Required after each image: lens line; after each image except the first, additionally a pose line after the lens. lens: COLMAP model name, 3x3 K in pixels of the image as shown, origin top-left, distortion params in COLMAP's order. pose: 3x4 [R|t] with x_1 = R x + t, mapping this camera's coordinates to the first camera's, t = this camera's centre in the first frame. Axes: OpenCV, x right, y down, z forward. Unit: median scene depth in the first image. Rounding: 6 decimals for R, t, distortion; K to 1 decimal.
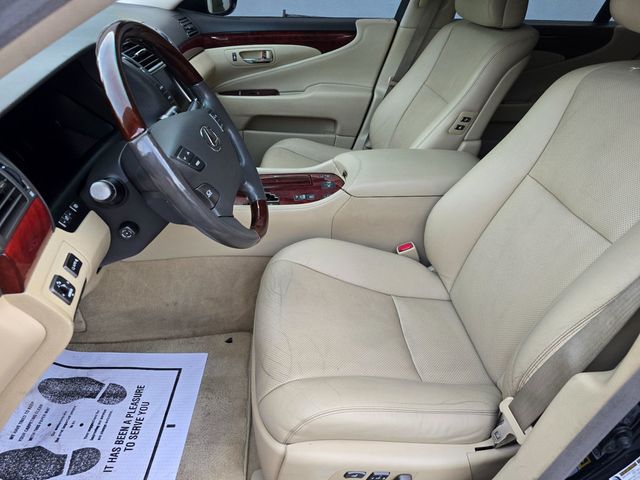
lens RADIAL K [[436.8, 0, 320.0], [0, 436.8, 240.0], [0, 0, 1]] dist [0.017137, -0.006468]
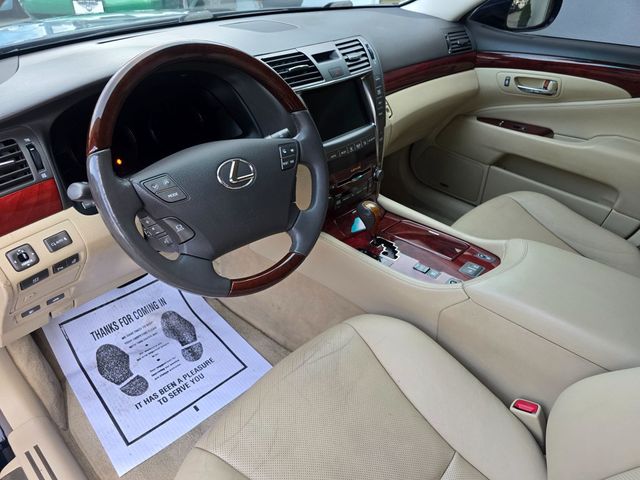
lens RADIAL K [[436.8, 0, 320.0], [0, 436.8, 240.0], [0, 0, 1]] dist [0.017137, -0.006468]
pose [[0.672967, 0.398263, -0.623299, 0.284864], [-0.393421, 0.906313, 0.154326, -0.180443], [0.626367, 0.141363, 0.766604, 0.240702]]
